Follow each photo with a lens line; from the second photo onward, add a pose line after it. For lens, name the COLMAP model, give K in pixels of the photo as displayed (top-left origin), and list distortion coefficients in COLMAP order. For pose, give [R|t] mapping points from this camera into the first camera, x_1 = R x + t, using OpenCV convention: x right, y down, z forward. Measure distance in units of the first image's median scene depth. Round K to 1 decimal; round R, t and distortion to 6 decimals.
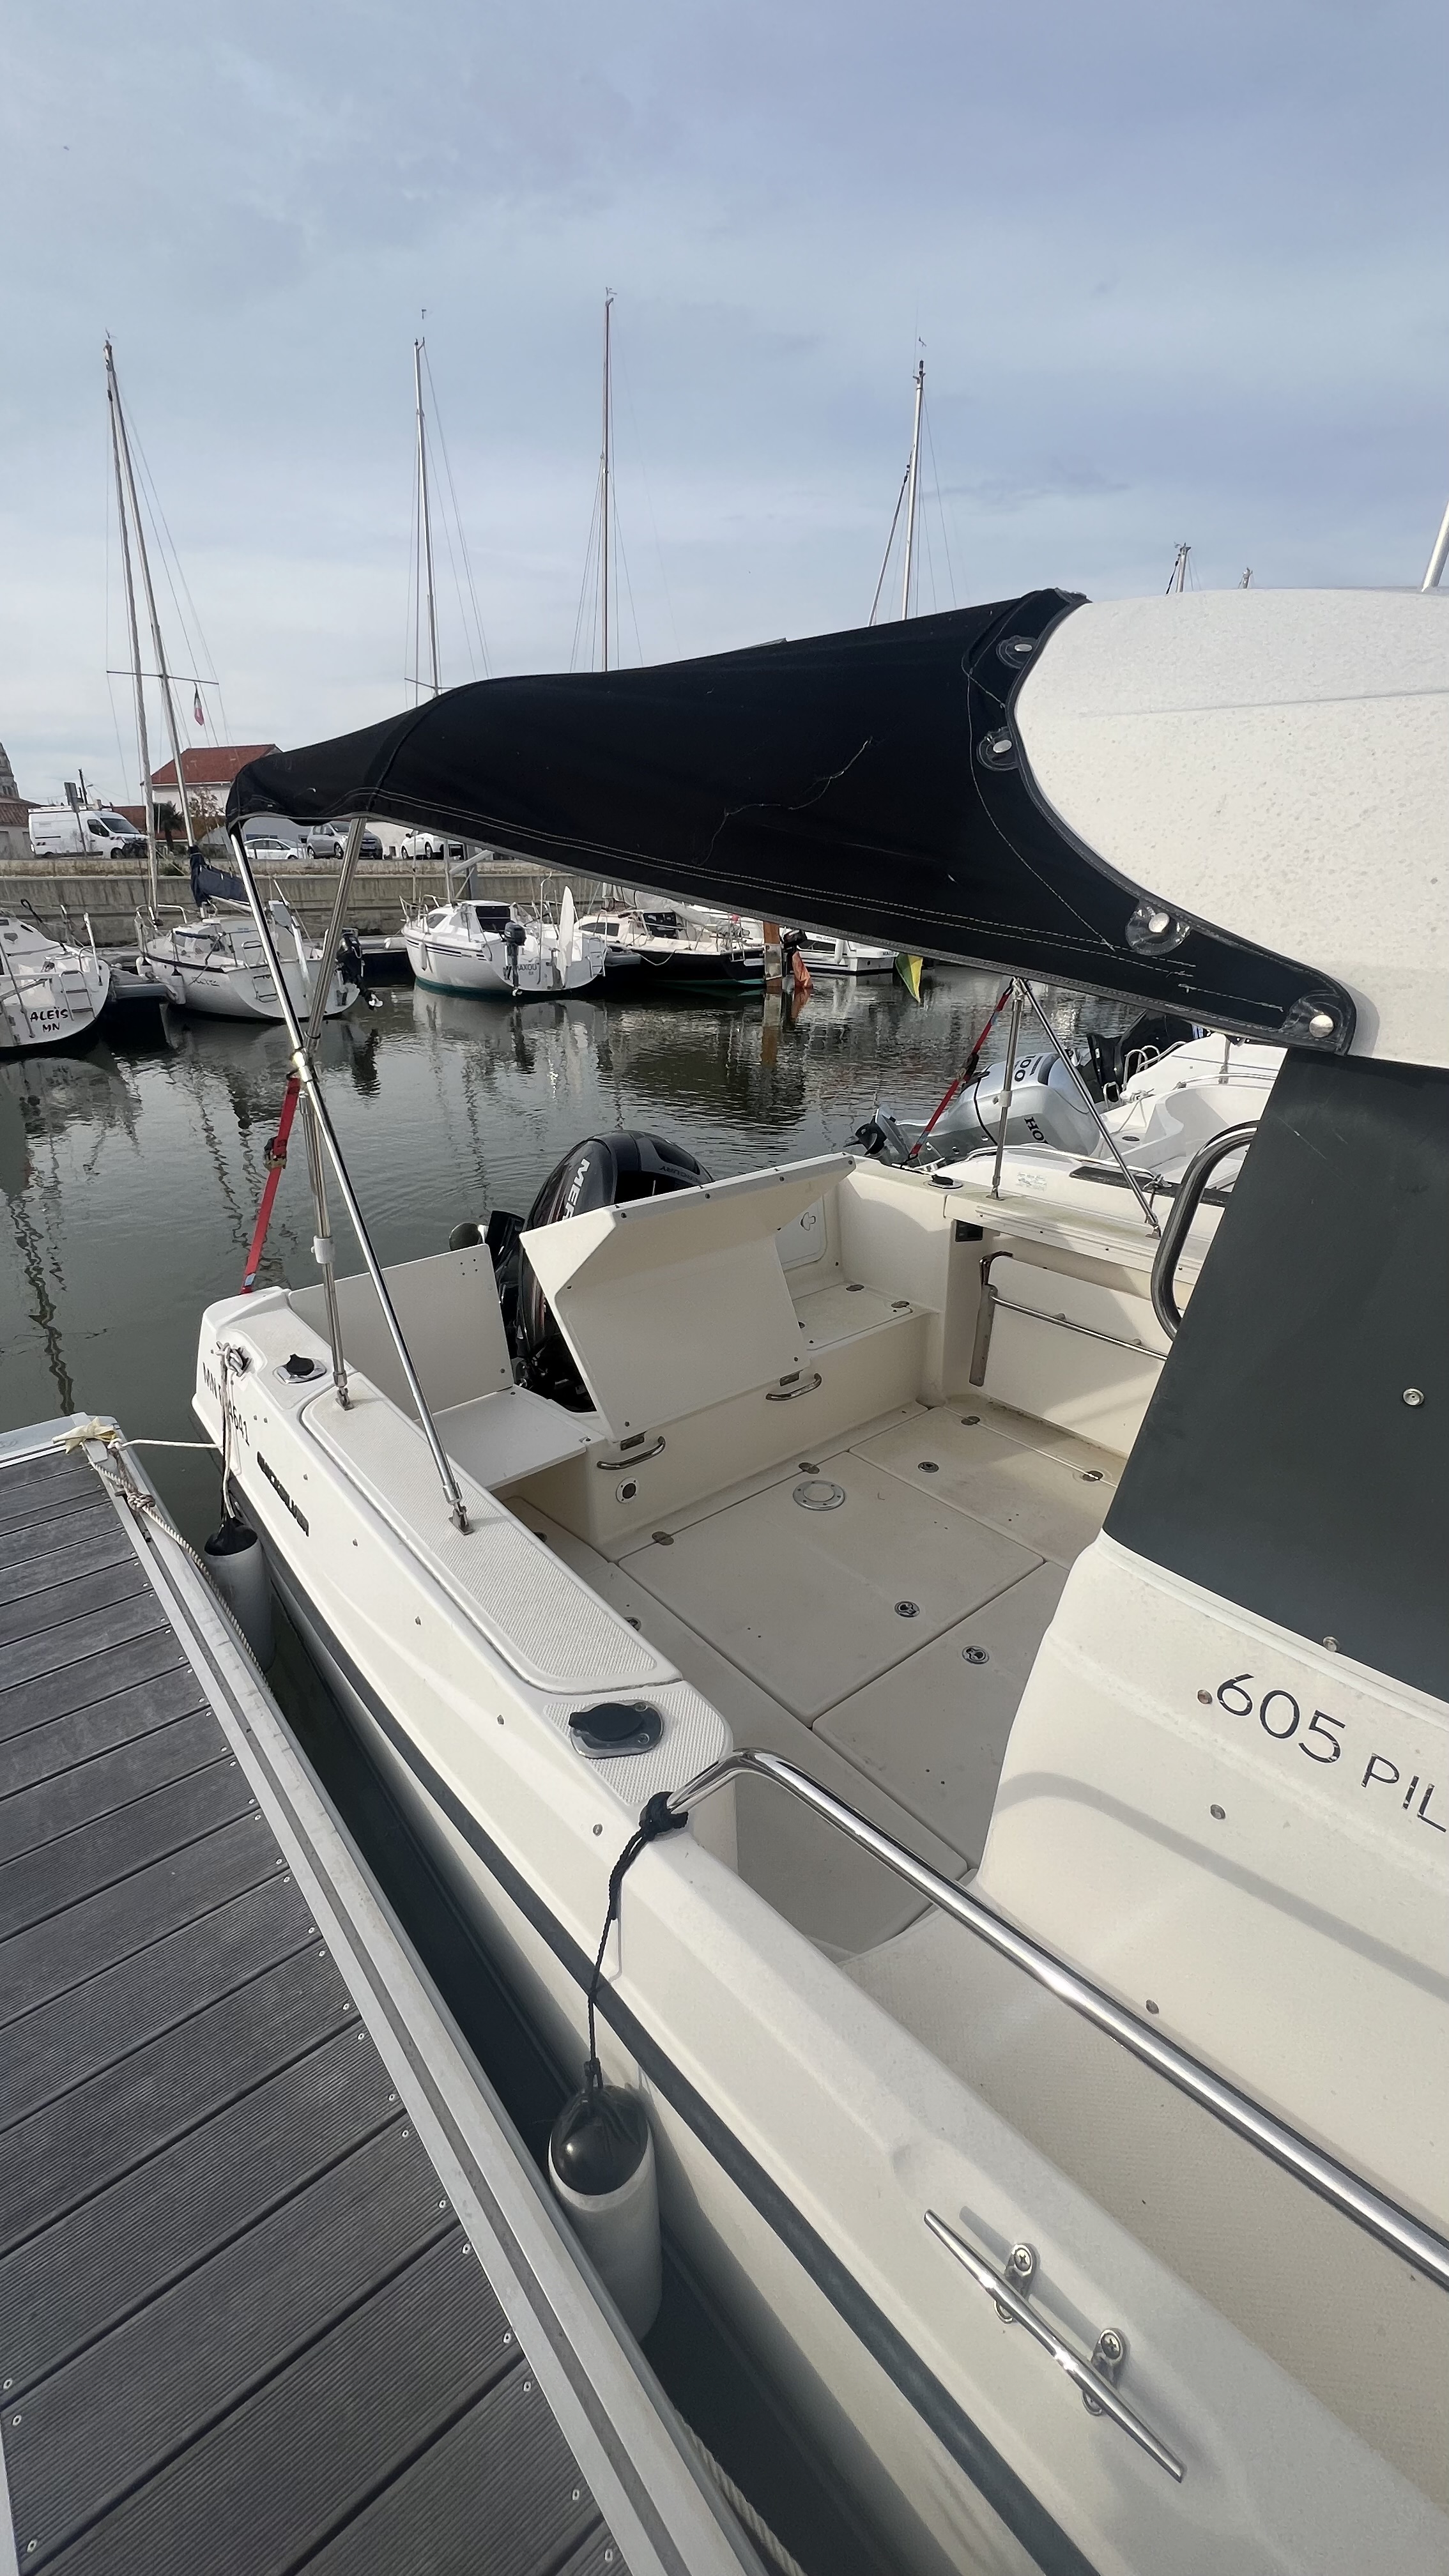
lens RADIAL K [[1024.5, 0, 736.7], [0, 1024.5, 1292.2], [0, 0, 1]] dist [0.016538, -0.020856]
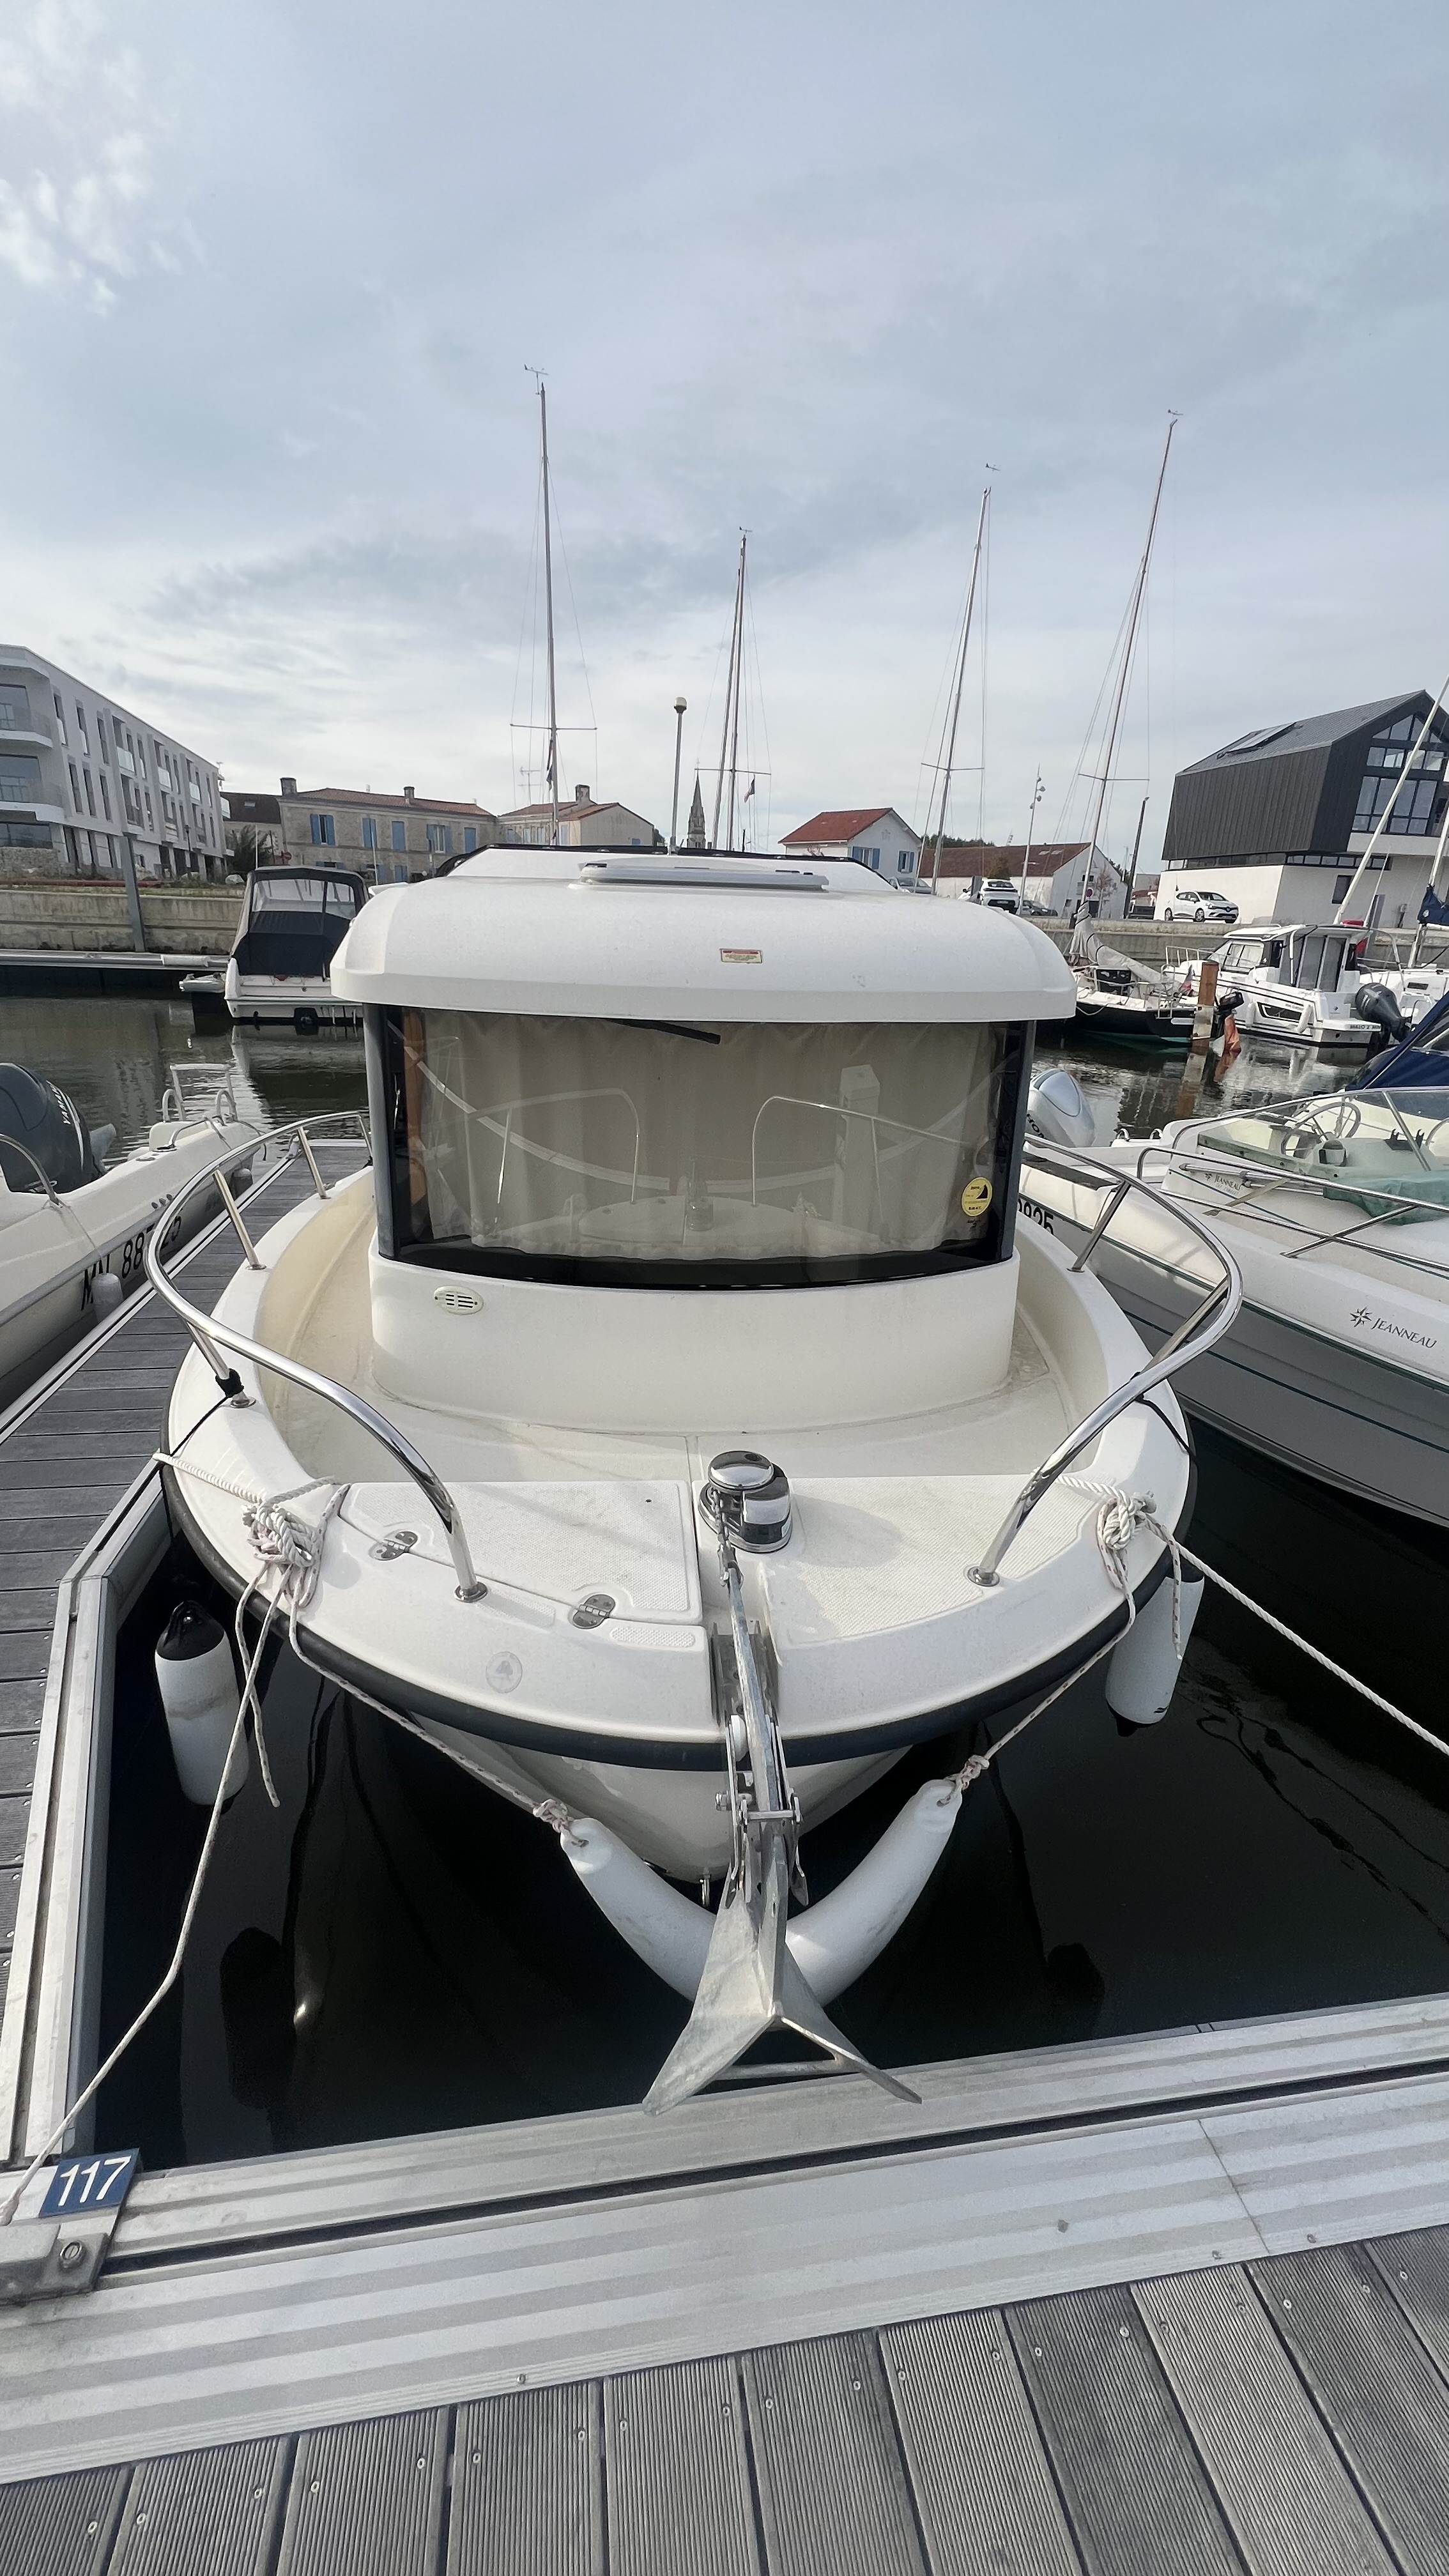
lens RADIAL K [[1032.4, 0, 722.1], [0, 1032.4, 1286.4], [0, 0, 1]] dist [-0.000285, -0.000009]
pose [[0.853271, 0.210812, -0.476955, 0.185043], [-0.234331, 0.972101, 0.010447, 0.035924], [0.465851, 0.102852, 0.878866, -0.102274]]
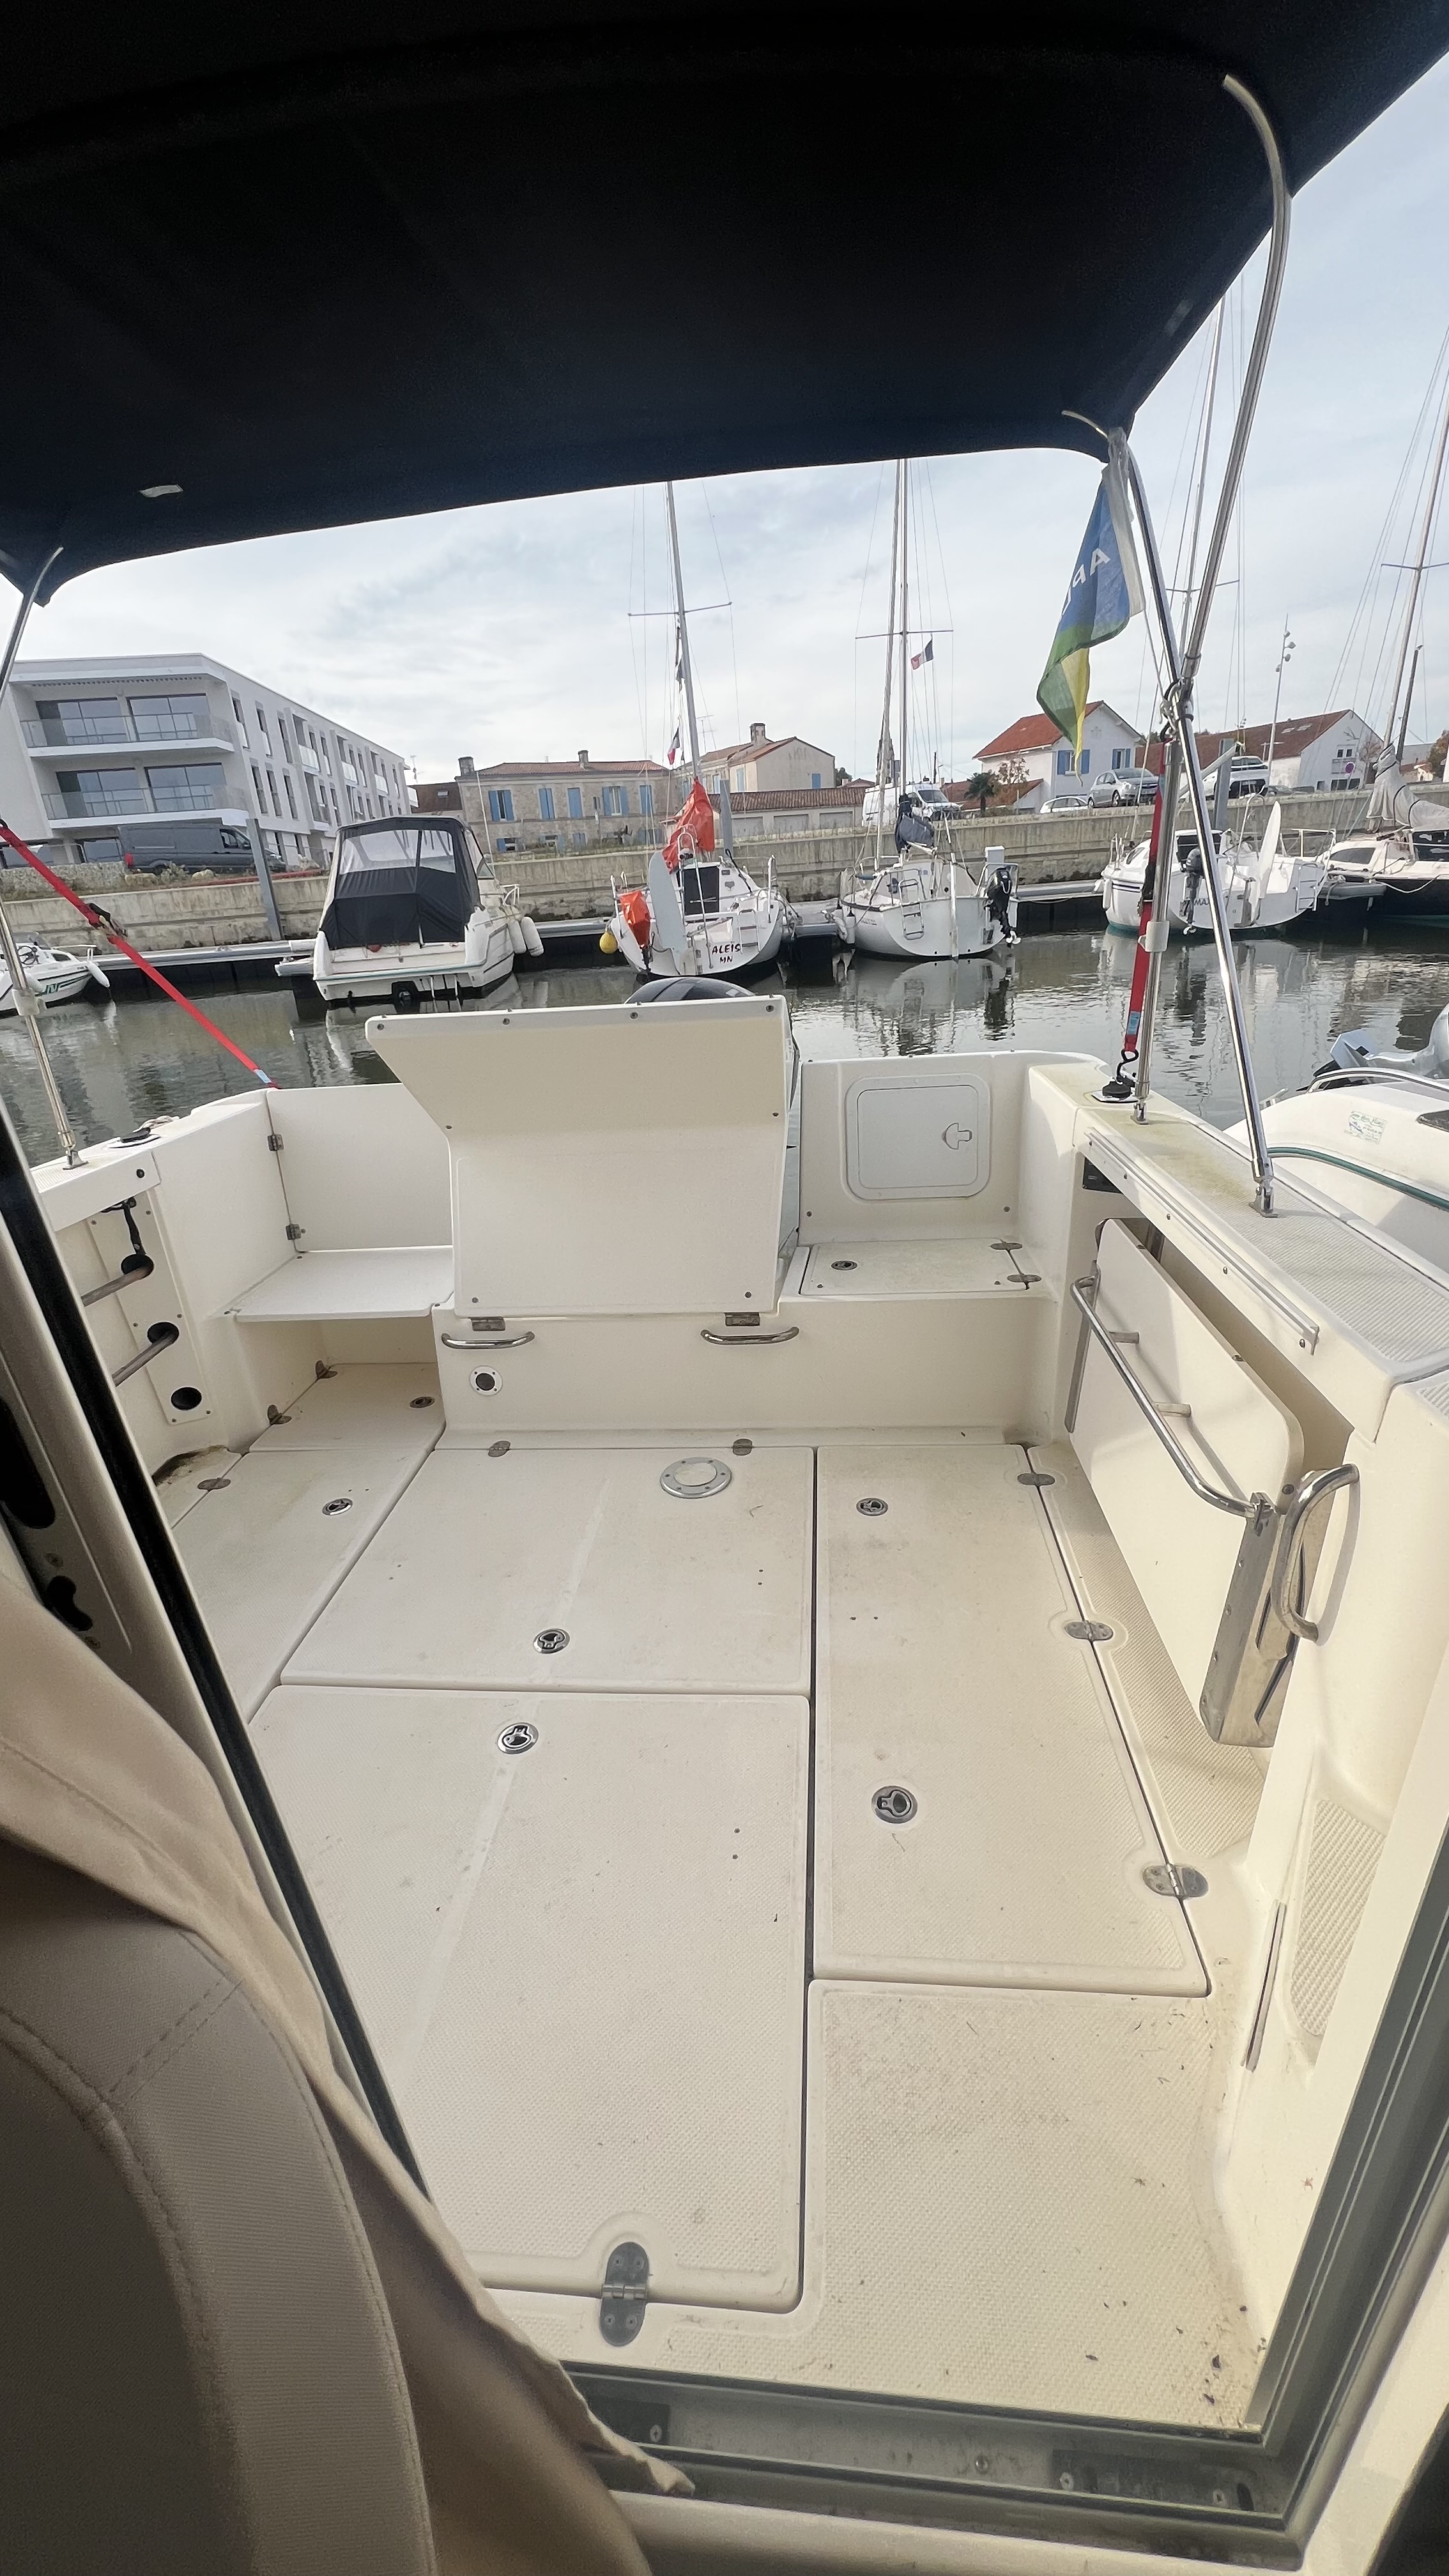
lens RADIAL K [[1032.4, 0, 722.1], [0, 1032.4, 1286.4], [0, 0, 1]] dist [-0.000285, -0.000009]
pose [[0.750150, 0.203274, -0.629249, 0.097380], [-0.186227, 0.978007, 0.093929, -0.003076], [0.634503, 0.046723, 0.771507, 0.076941]]
